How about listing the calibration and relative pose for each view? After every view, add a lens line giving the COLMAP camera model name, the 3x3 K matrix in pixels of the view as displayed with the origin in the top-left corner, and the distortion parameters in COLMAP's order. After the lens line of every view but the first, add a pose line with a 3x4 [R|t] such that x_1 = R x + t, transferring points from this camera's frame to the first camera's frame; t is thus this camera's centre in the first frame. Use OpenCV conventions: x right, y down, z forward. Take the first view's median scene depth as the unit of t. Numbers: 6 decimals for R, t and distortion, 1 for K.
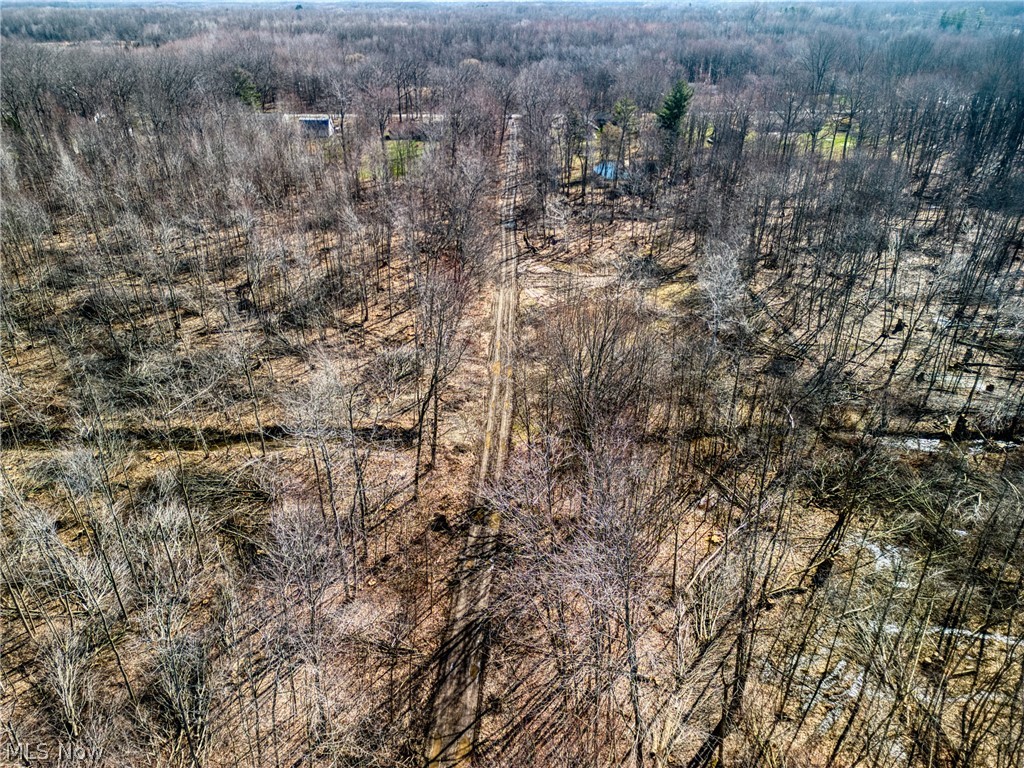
lens RADIAL K [[725.1, 0, 519.0], [0, 725.1, 379.9], [0, 0, 1]] dist [0.013780, -0.002155]
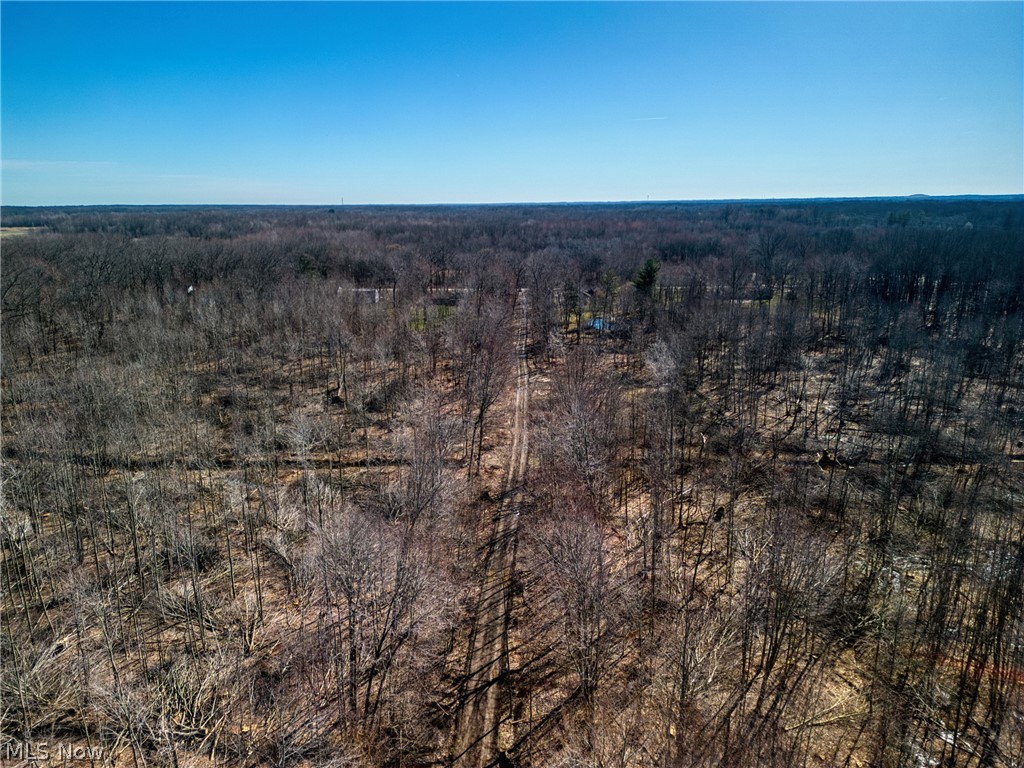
lens RADIAL K [[725.1, 0, 508.6], [0, 725.1, 387.0], [0, 0, 1]] dist [0.013780, -0.002155]
pose [[0.999794, 0.002474, -0.020121, -0.011639], [-0.007108, 0.972295, -0.233648, 0.157202], [0.018985, 0.233743, 0.972113, -0.289271]]
